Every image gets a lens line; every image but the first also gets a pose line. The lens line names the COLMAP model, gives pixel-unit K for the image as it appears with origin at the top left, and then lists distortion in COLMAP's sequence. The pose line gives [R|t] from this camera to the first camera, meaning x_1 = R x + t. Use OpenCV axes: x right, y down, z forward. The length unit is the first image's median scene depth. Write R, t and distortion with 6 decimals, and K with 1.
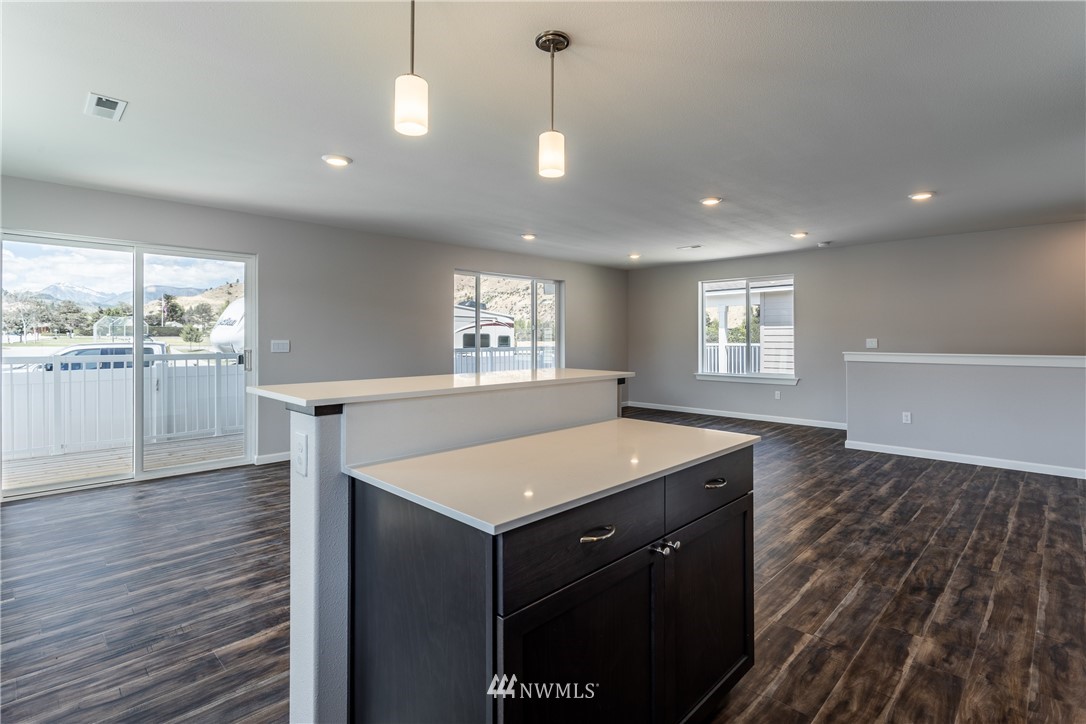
lens RADIAL K [[522.6, 0, 550.5], [0, 522.6, 336.0], [0, 0, 1]] dist [0.005181, 0.000893]
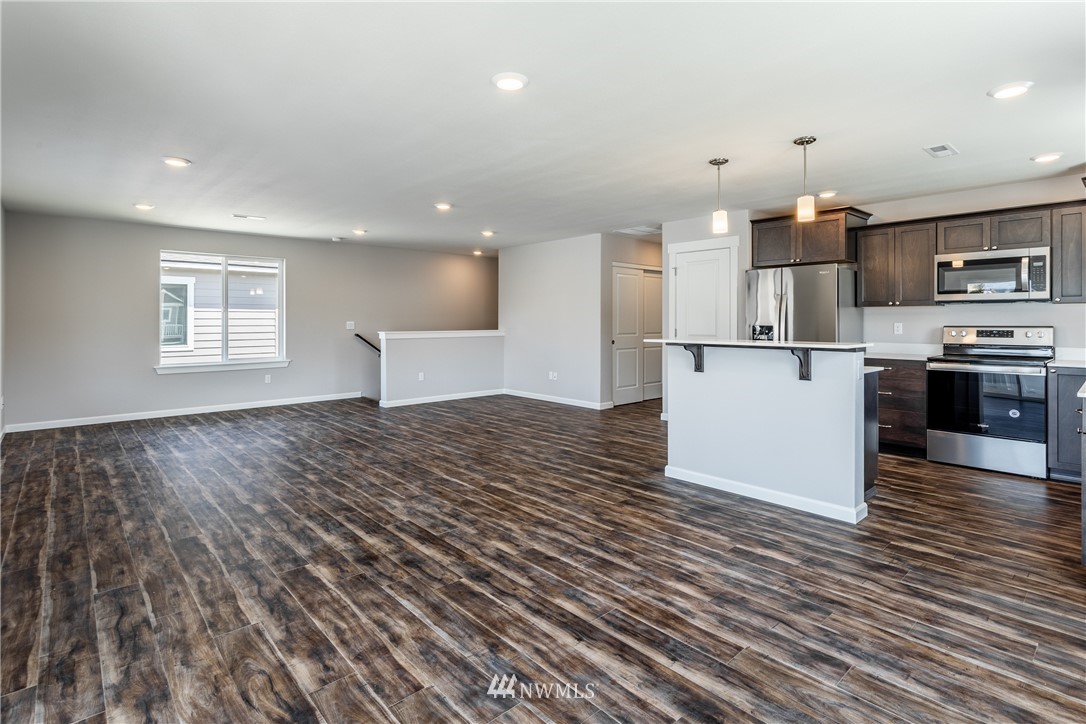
lens RADIAL K [[528.3, 0, 545.2], [0, 528.3, 344.4], [0, 0, 1]] dist [0.001077, 0.000477]
pose [[0.060864, -0.041192, 0.997296, -1.898327], [-0.002256, 0.999140, 0.041406, 0.020003], [-0.998144, -0.004770, 0.060719, 1.507182]]
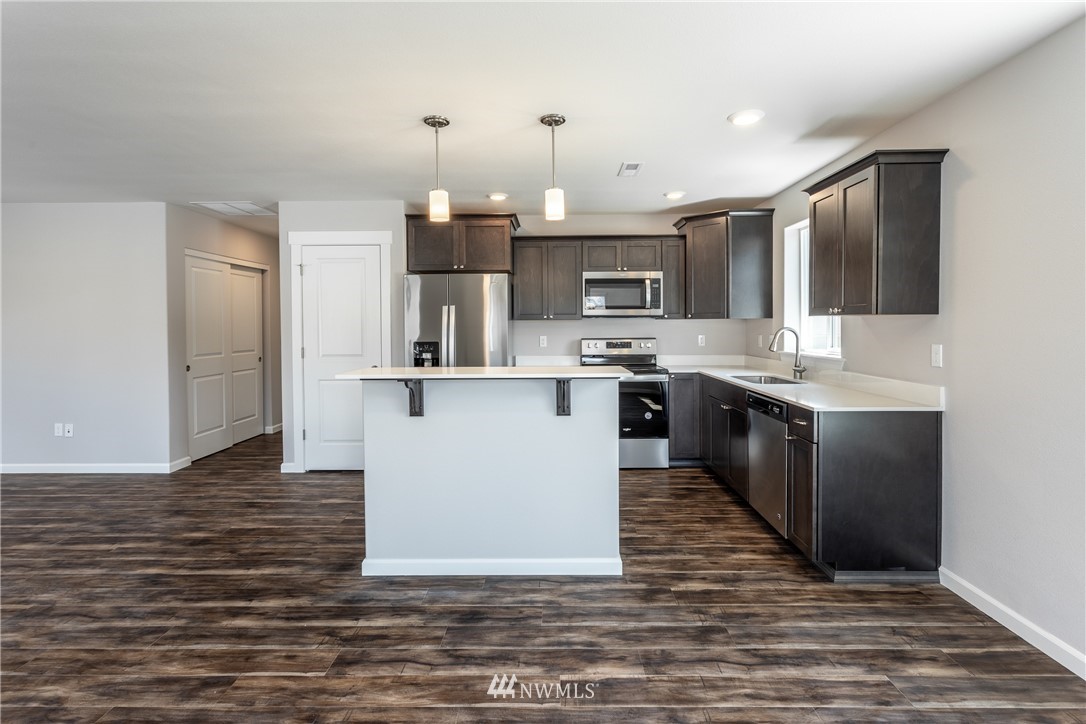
lens RADIAL K [[533.8, 0, 546.2], [0, 533.8, 341.2], [0, 0, 1]] dist [0.000565, 0.001070]
pose [[-0.687237, -0.014916, 0.726280, -1.187312], [0.006557, 0.999621, 0.026734, -0.024192], [-0.726404, 0.023135, -0.686879, 1.744676]]
